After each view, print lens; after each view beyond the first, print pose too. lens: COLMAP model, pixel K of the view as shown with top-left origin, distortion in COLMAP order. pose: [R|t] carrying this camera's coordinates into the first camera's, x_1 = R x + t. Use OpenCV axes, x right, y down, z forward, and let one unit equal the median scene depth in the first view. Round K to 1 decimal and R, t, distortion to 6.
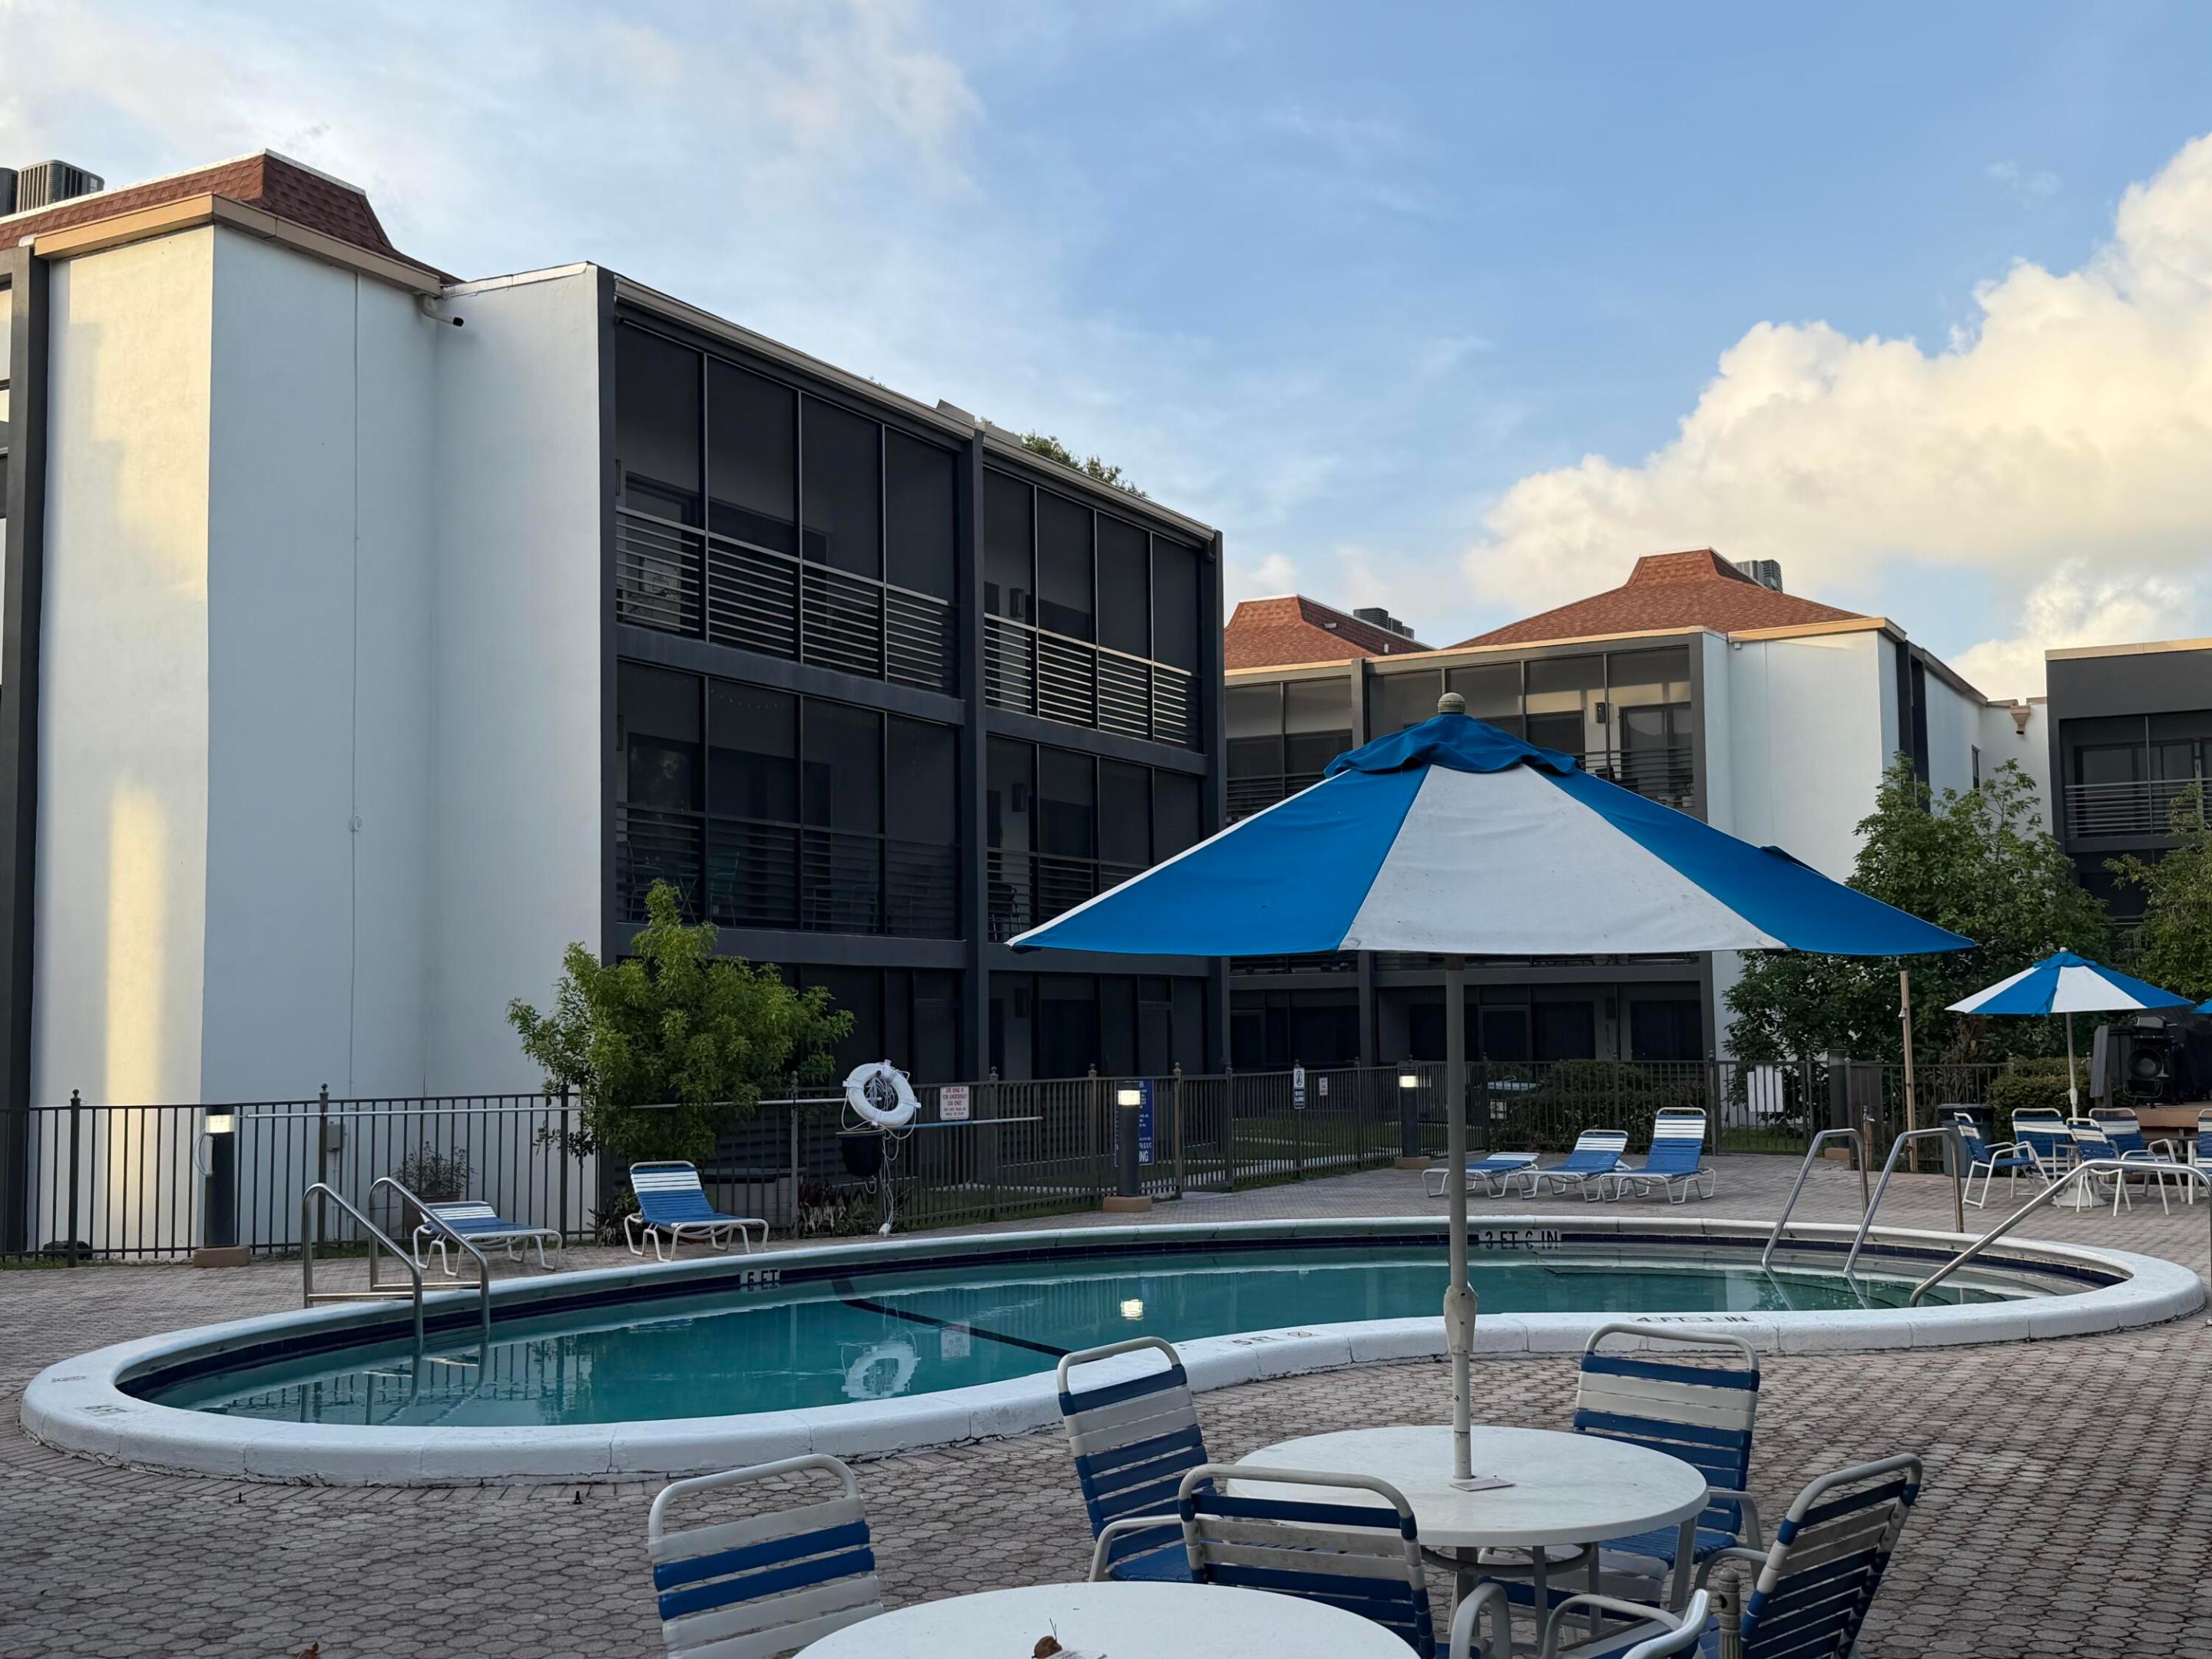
lens RADIAL K [[2329.9, 0, 1117.1], [0, 2329.9, 832.5], [0, 0, 1]] dist [0.141054, -0.269745]
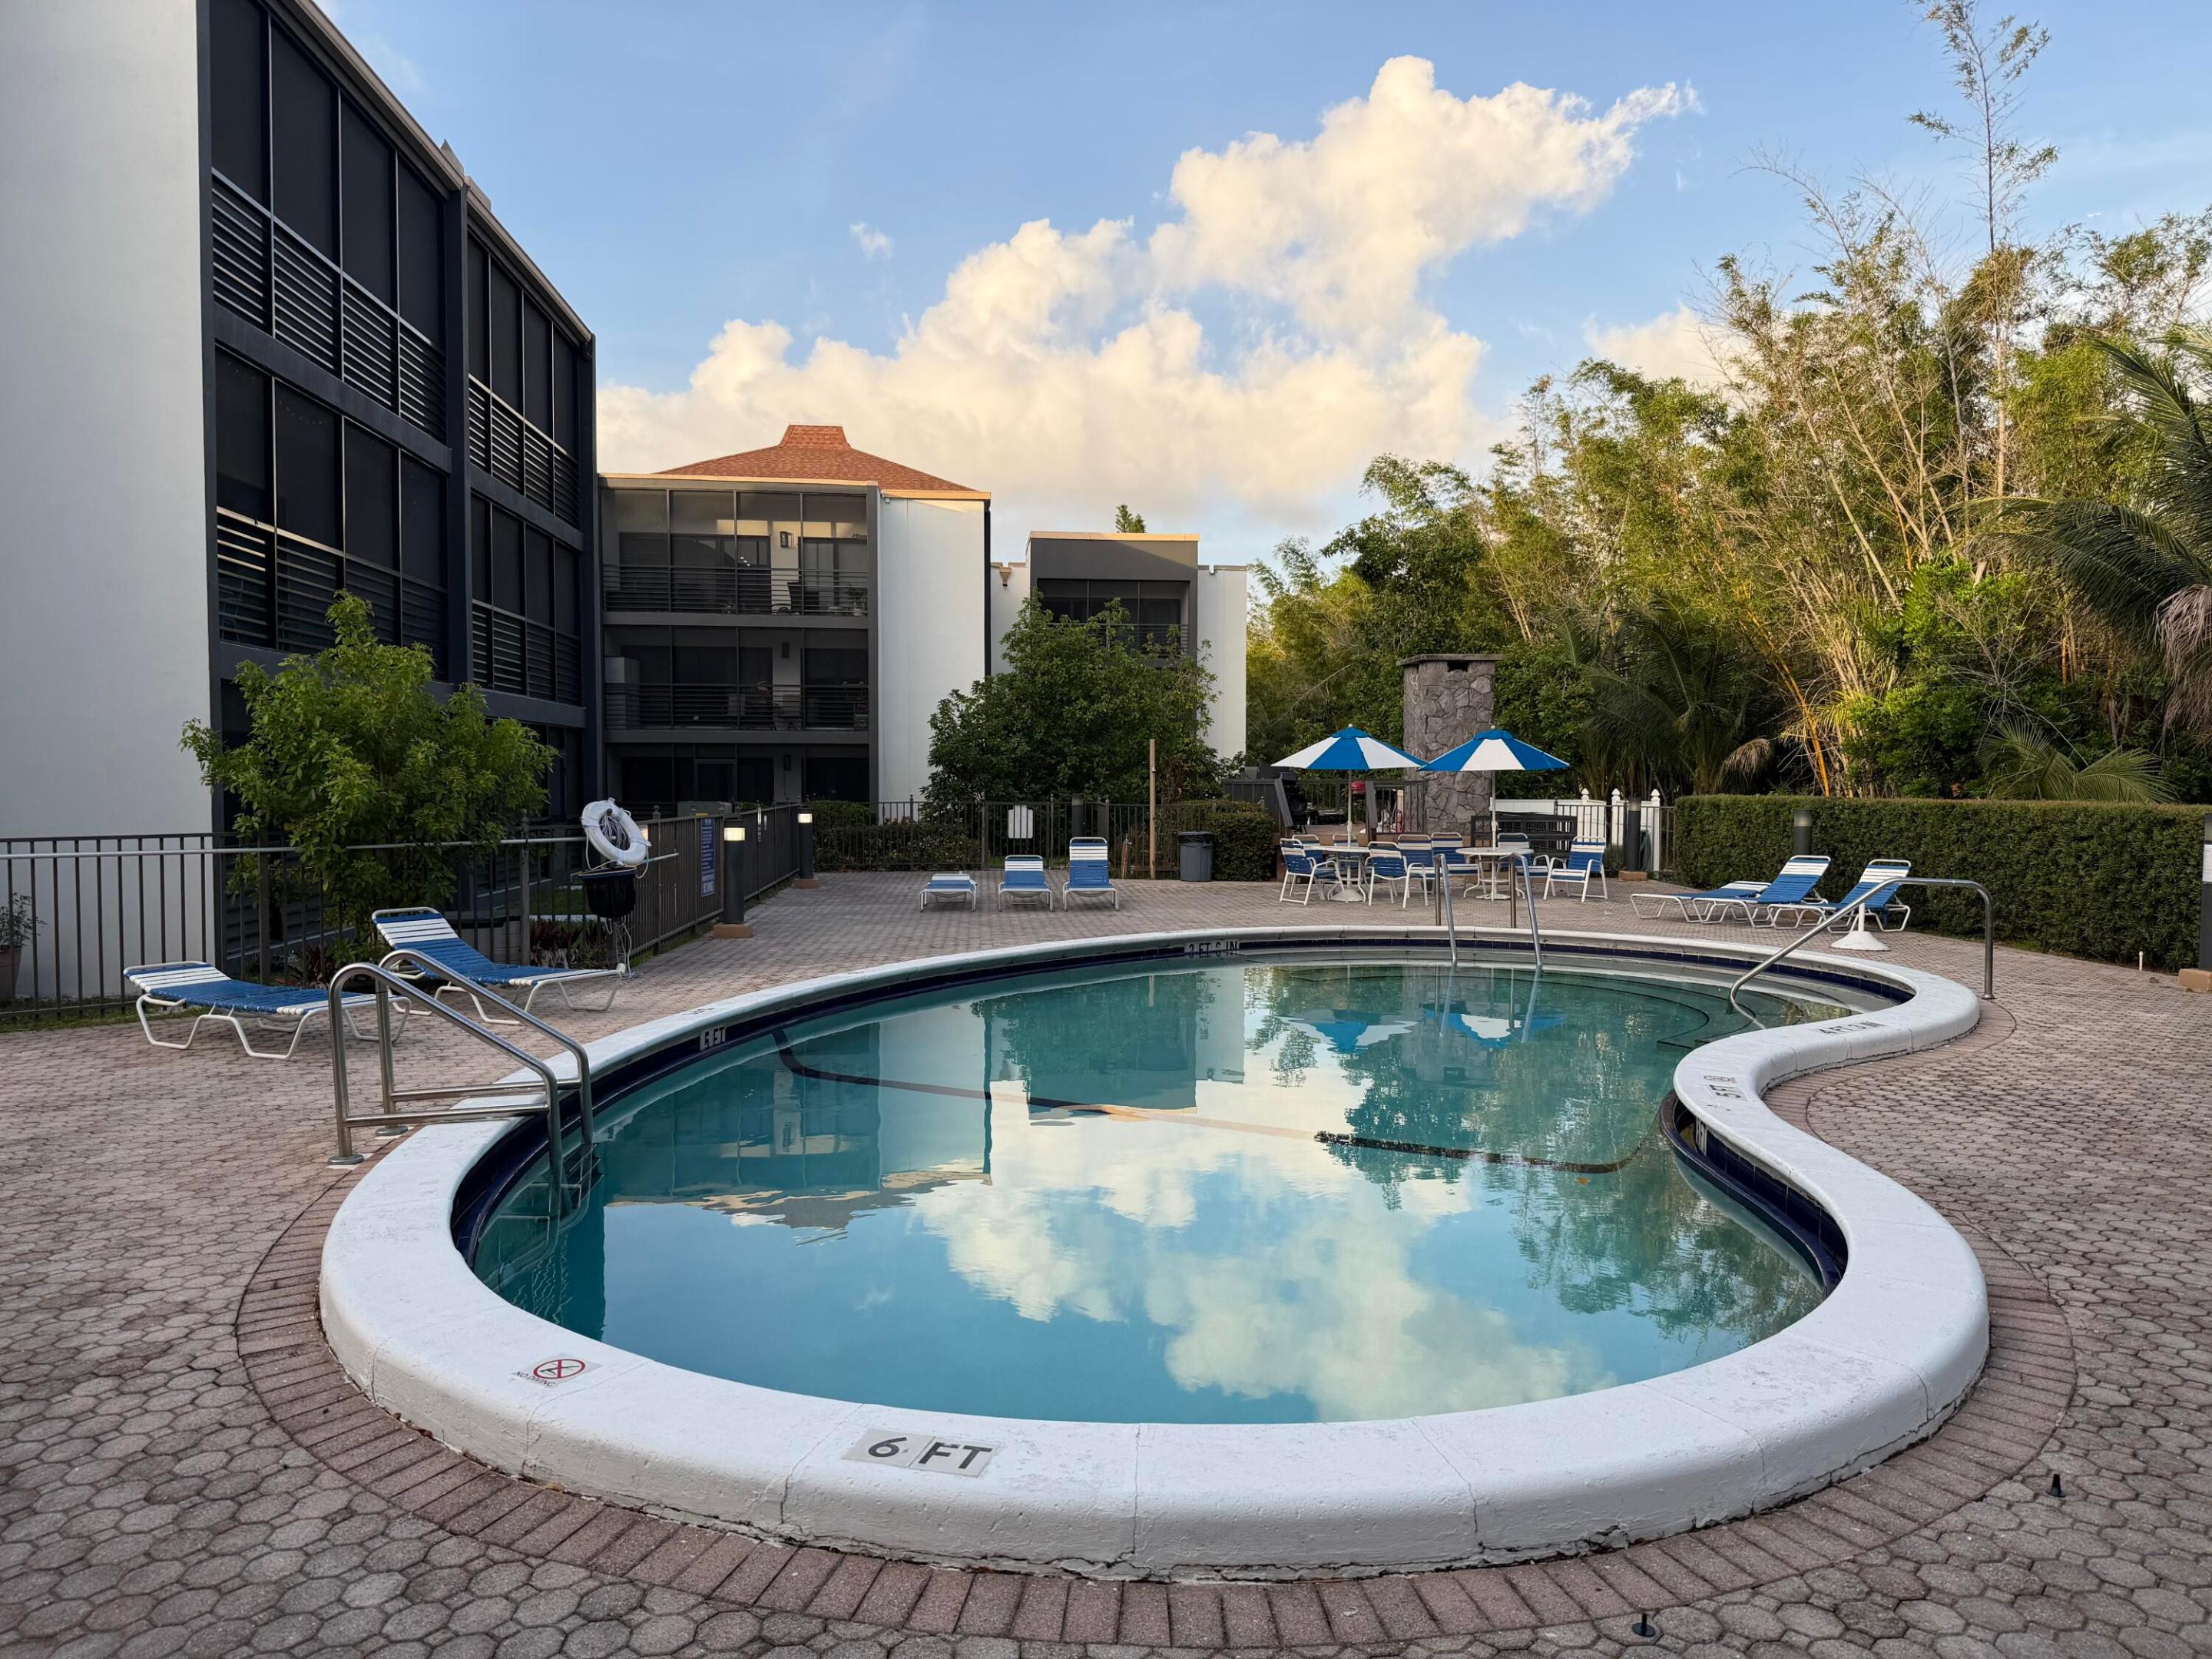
lens RADIAL K [[1543.5, 0, 1106.0], [0, 1543.5, 829.5], [0, 0, 1]] dist [0.137550, -0.257771]
pose [[0.834967, -0.003670, 0.550288, -0.259535], [-0.059400, 0.993534, 0.096757, 0.032183], [-0.547085, -0.113476, 0.829350, 0.315646]]
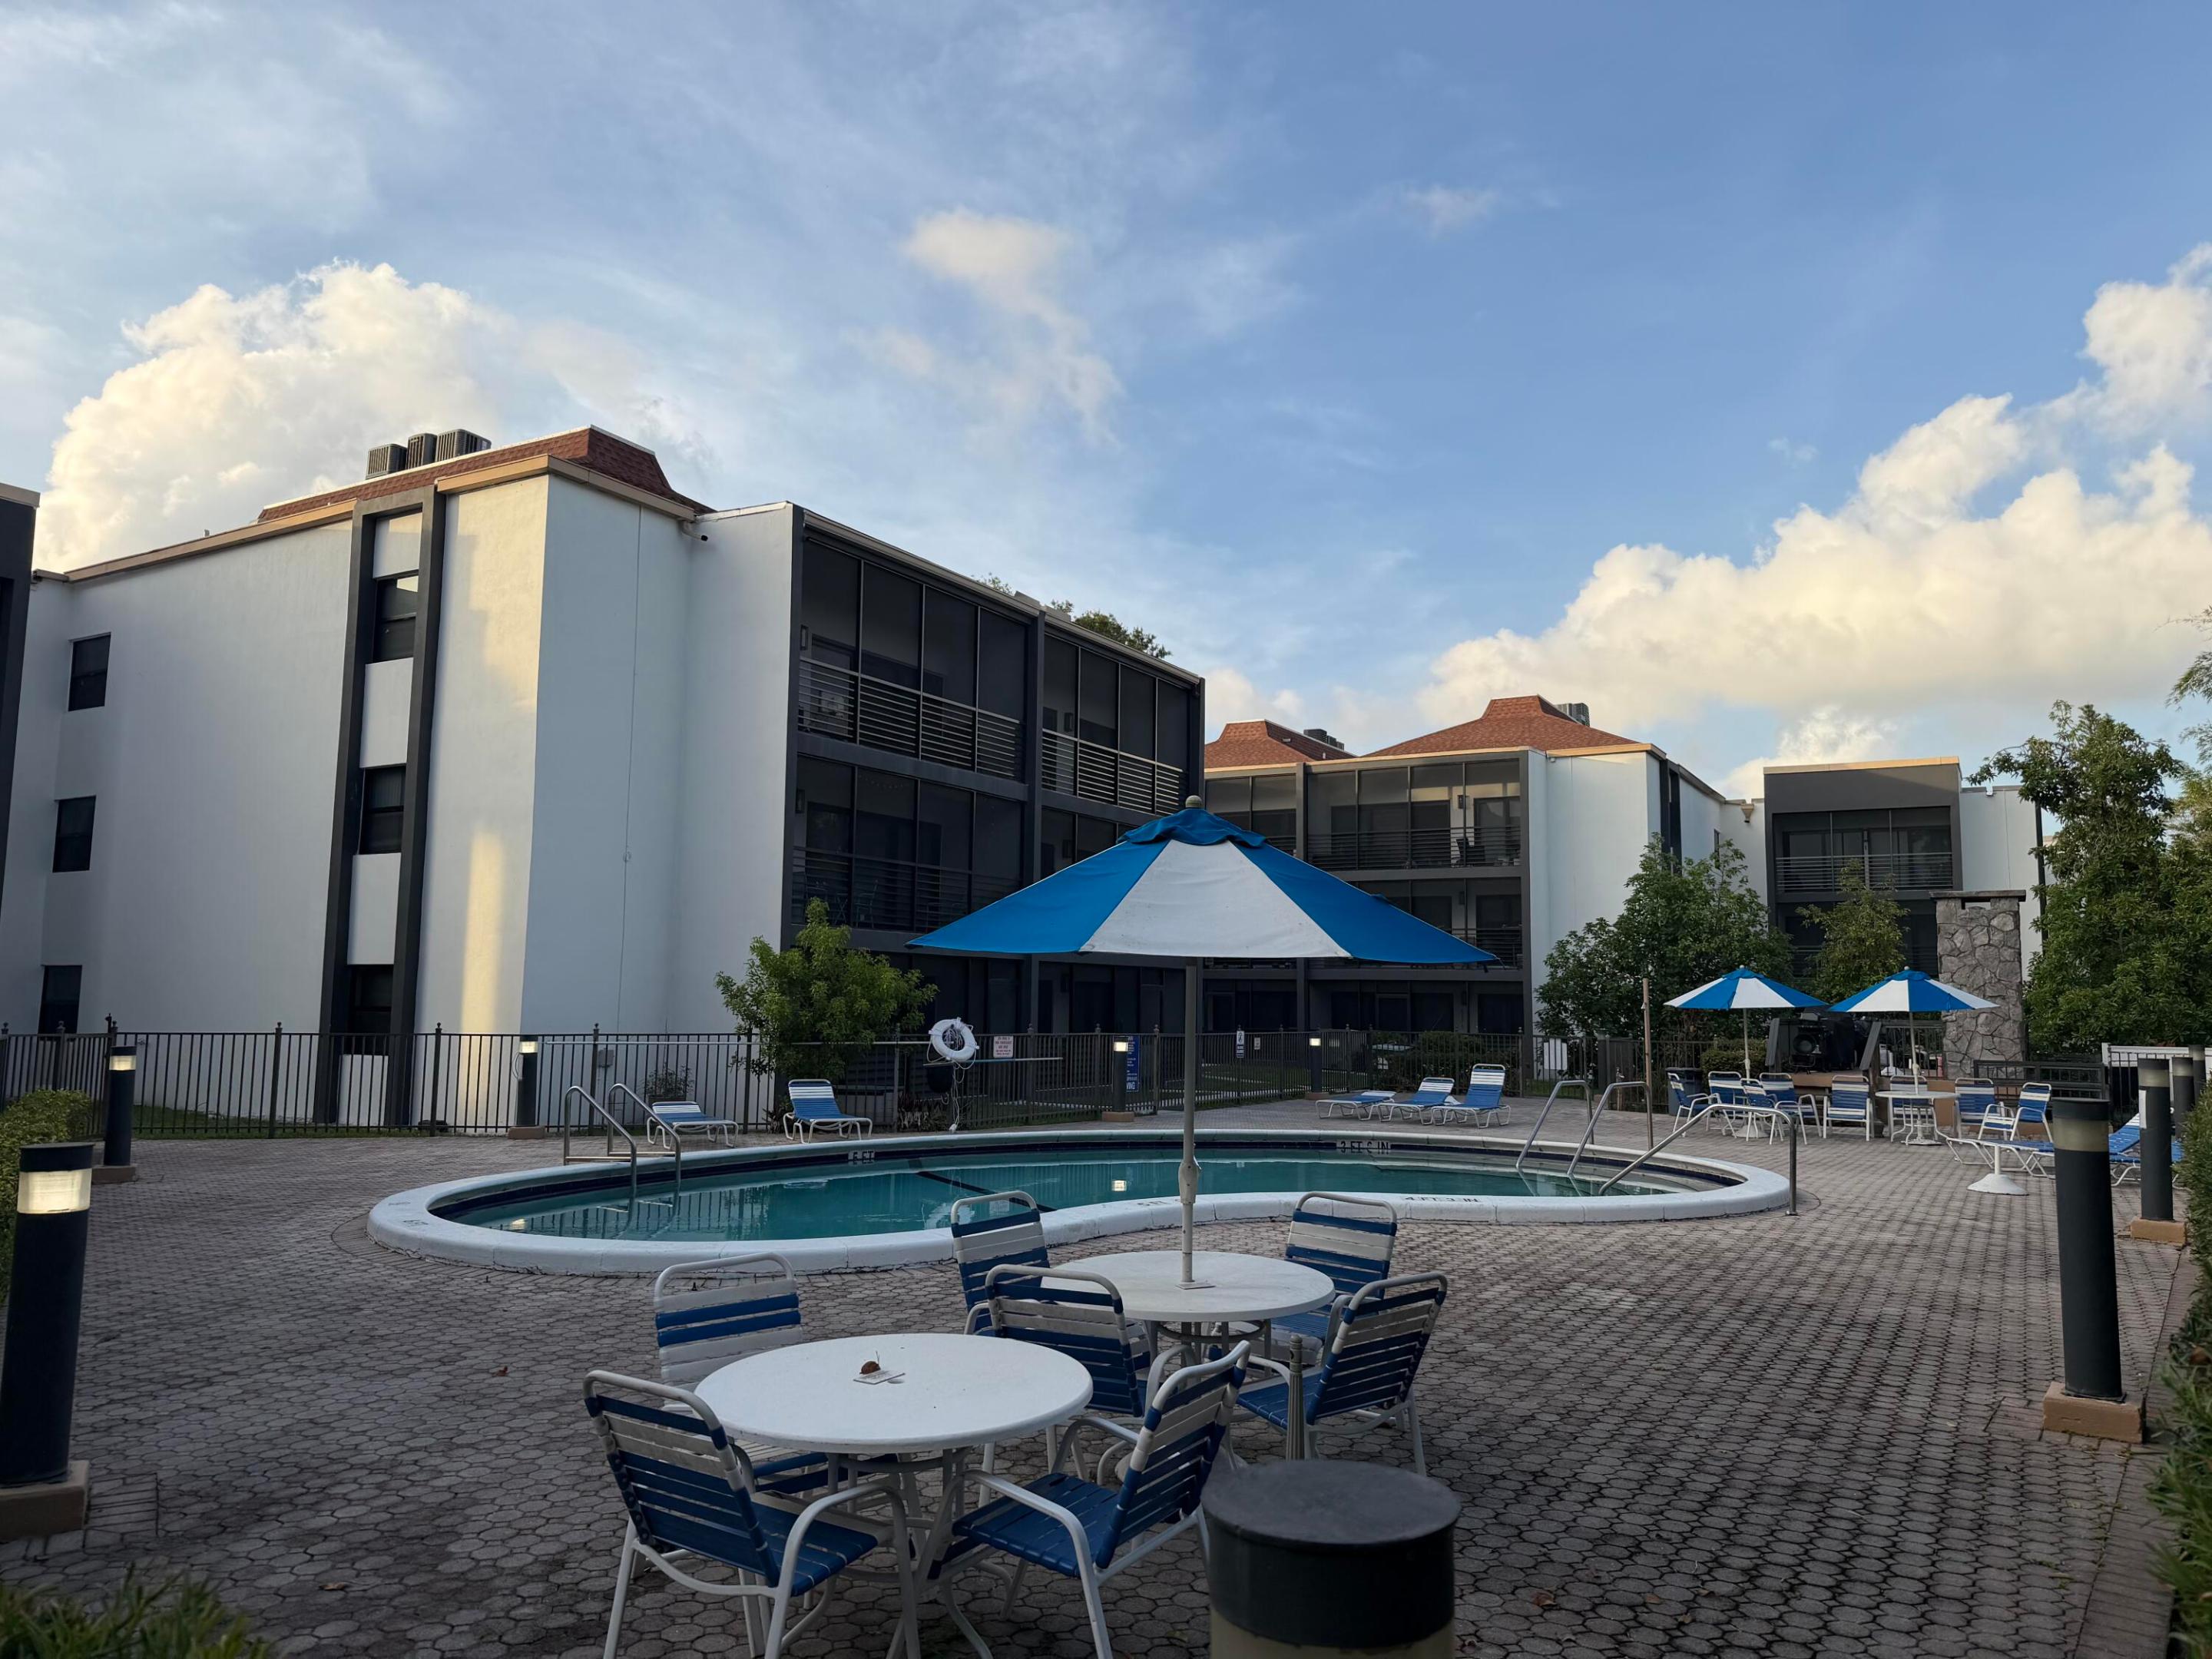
lens RADIAL K [[1543.5, 0, 1106.0], [0, 1543.5, 829.5], [0, 0, 1]] dist [0.137550, -0.257771]
pose [[0.999039, 0.023056, -0.037286, 0.031126], [-0.024068, 0.999348, -0.026926, -0.001425], [0.036641, 0.027798, 0.998942, -0.019533]]
